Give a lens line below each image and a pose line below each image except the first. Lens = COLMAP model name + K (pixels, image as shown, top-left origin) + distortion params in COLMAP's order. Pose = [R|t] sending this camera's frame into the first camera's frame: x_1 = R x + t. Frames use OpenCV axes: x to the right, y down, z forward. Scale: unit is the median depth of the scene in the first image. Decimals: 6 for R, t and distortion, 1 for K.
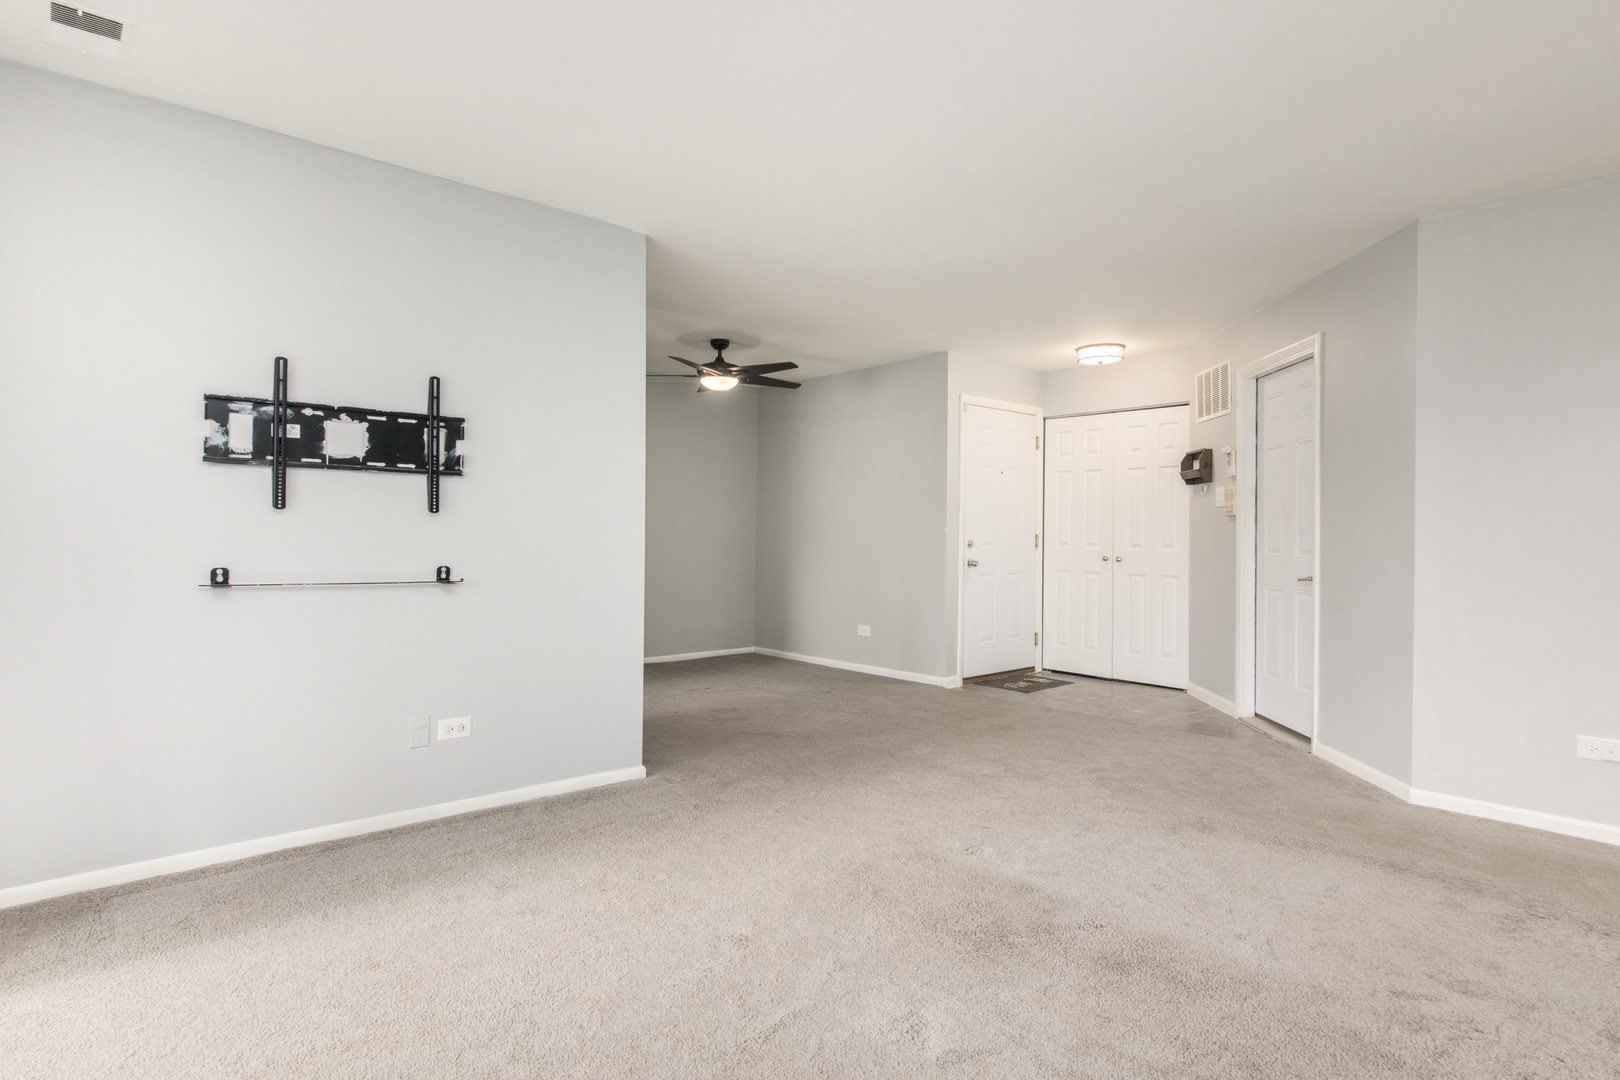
lens RADIAL K [[827.0, 0, 811.0], [0, 827.0, 534.4], [0, 0, 1]] dist [0.004565, 0.000269]
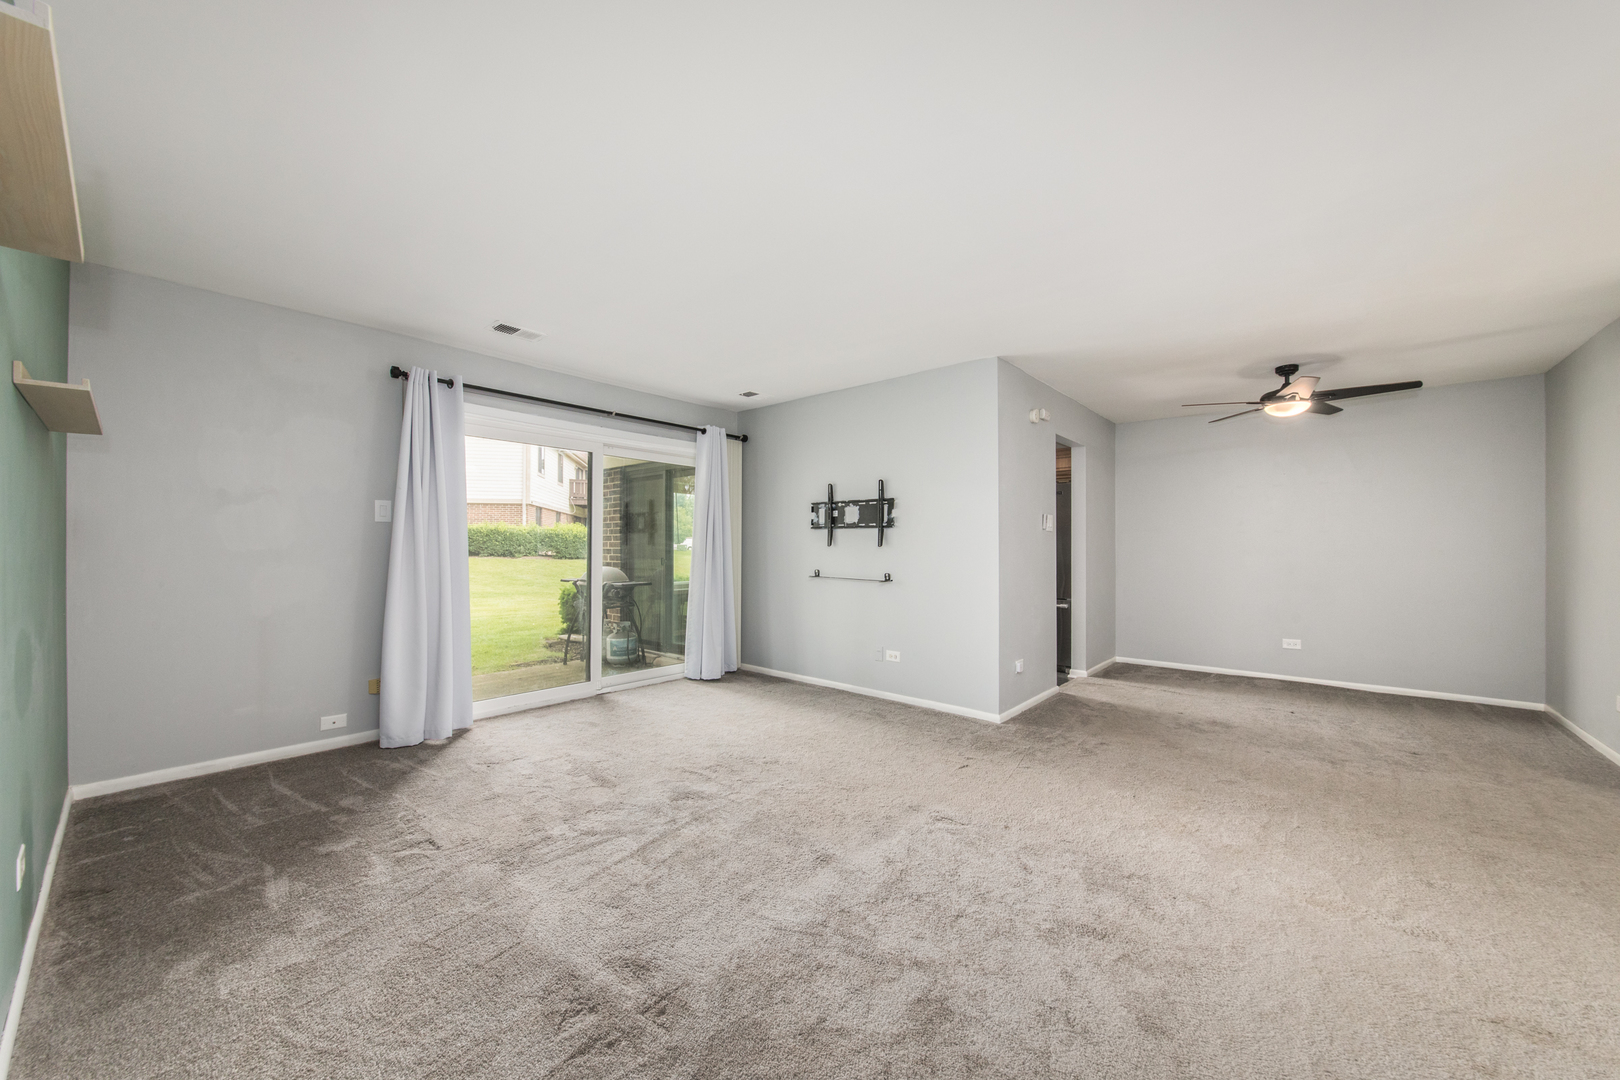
lens RADIAL K [[596.6, 0, 811.6], [0, 596.6, 544.2], [0, 0, 1]] dist [-0.012633, -0.000241]
pose [[0.149095, -0.007714, -0.988793, 0.993868], [-0.003897, 0.999957, -0.008389, -0.019667], [0.988815, 0.005104, 0.149059, 0.629433]]
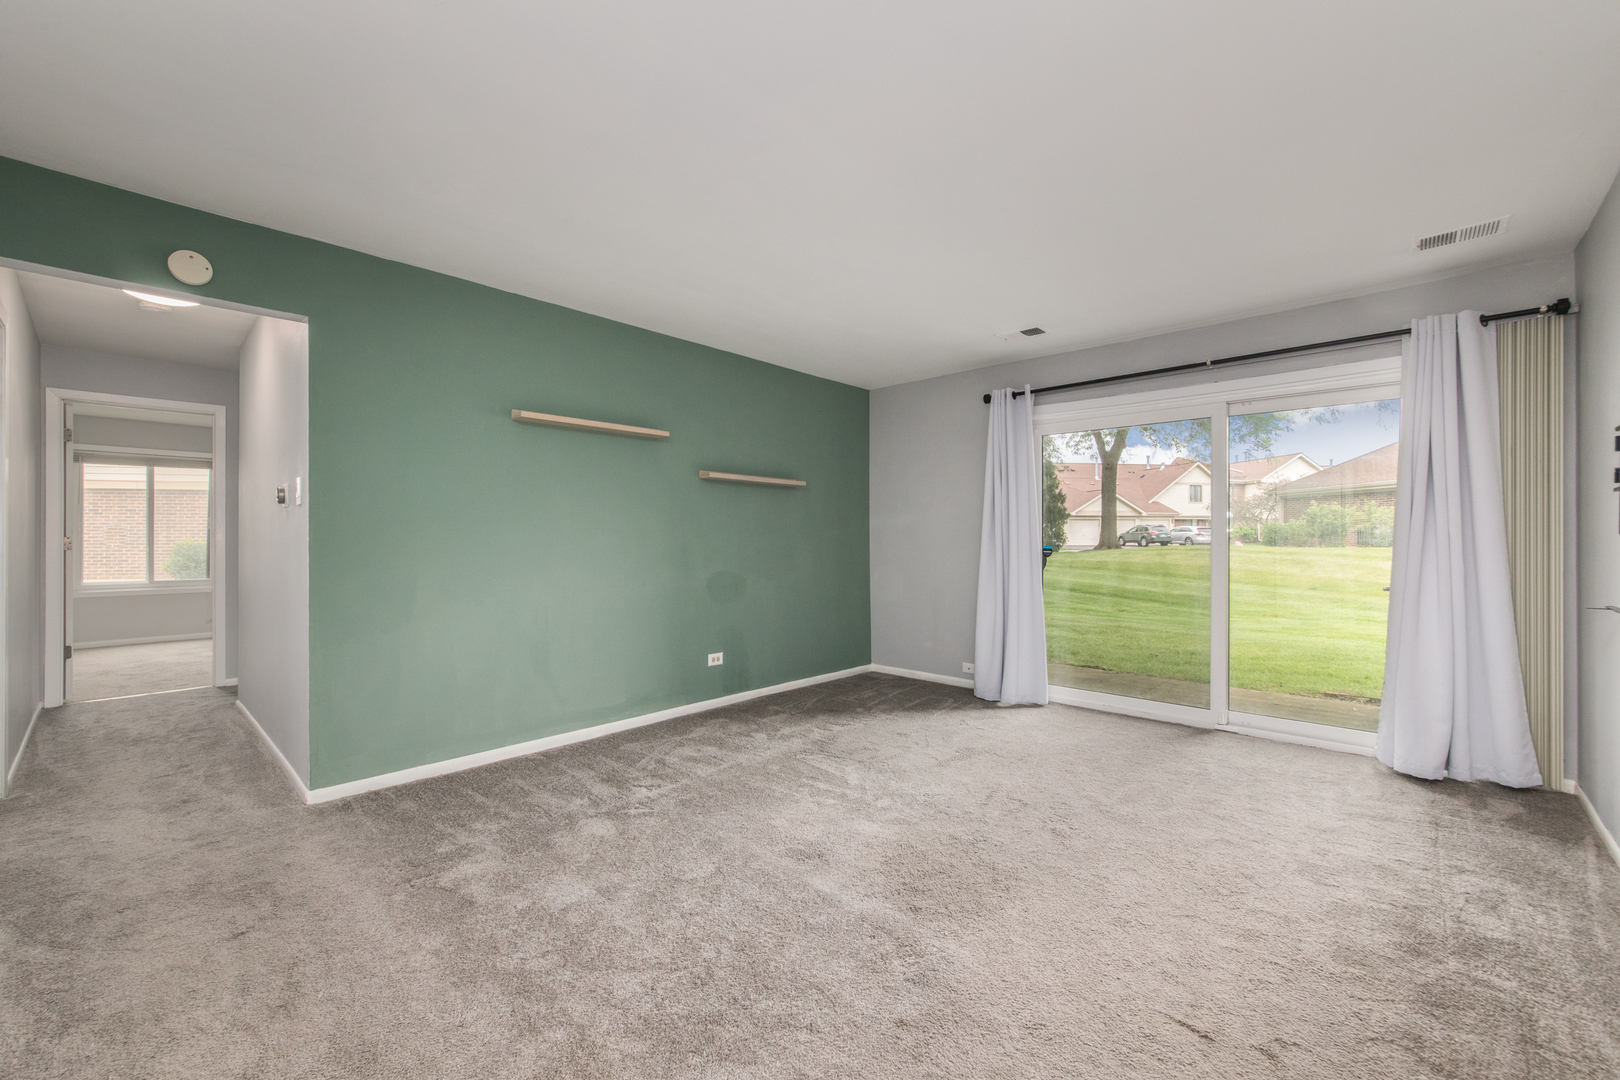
lens RADIAL K [[657.4, 0, 811.7], [0, 657.4, 543.0], [0, 0, 1]] dist [-0.003078, -0.000285]
pose [[-0.994145, -0.019206, -0.106332, 0.310126], [-0.018543, 0.999802, -0.007222, 0.009249], [0.106449, -0.005208, -0.994304, 1.544716]]
